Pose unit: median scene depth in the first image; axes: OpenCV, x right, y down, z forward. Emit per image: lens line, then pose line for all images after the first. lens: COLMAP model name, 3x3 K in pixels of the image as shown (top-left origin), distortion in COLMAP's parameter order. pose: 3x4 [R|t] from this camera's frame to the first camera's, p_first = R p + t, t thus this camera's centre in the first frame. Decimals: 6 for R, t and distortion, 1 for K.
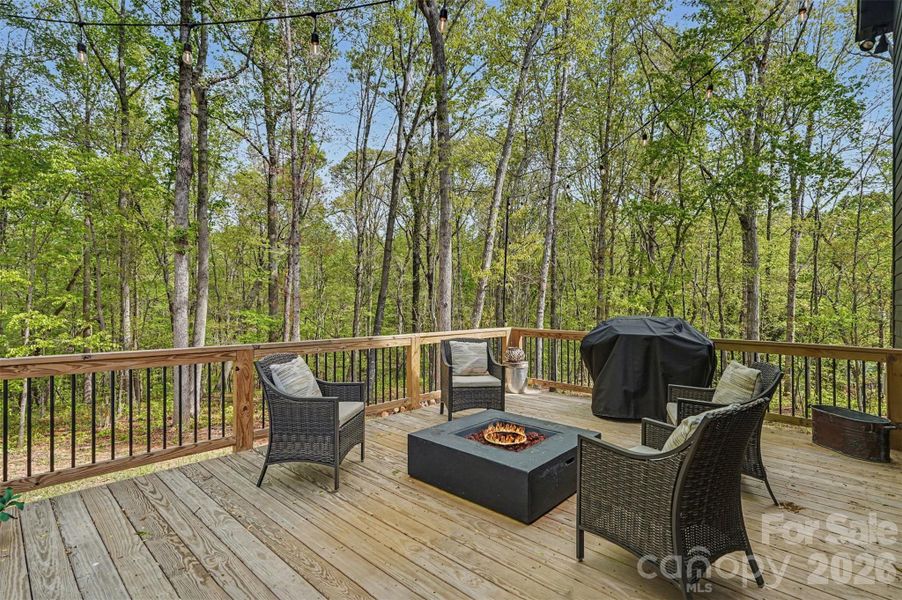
lens RADIAL K [[419.1, 0, 449.3], [0, 419.1, 304.7], [0, 0, 1]] dist [0.001921, 0.000269]
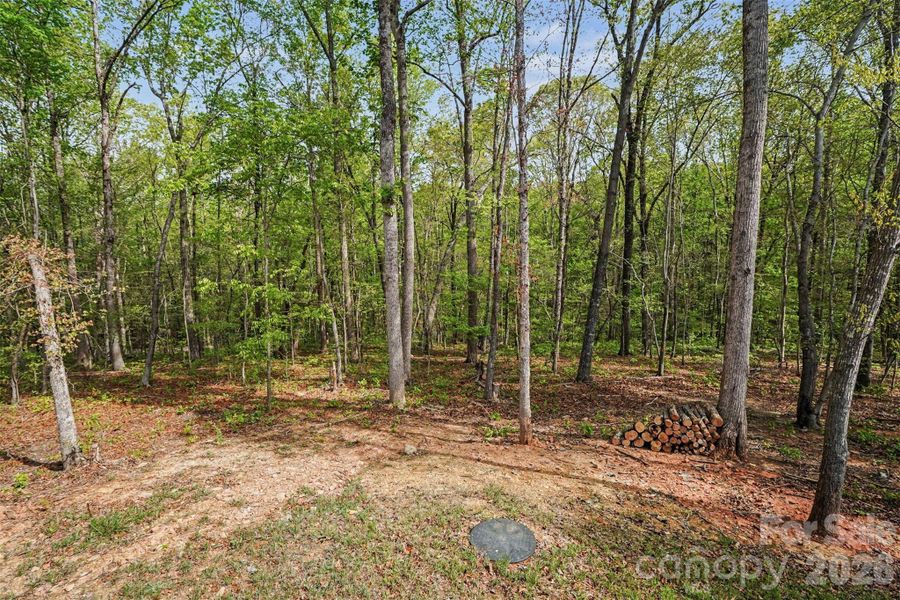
lens RADIAL K [[418.2, 0, 448.3], [0, 418.2, 304.7], [0, 0, 1]] dist [0.001921, 0.000269]
pose [[0.910447, 0.027897, -0.412684, -0.069510], [0.022865, 0.992803, 0.117557, -0.014998], [0.412993, -0.116465, 0.903257, 0.104756]]
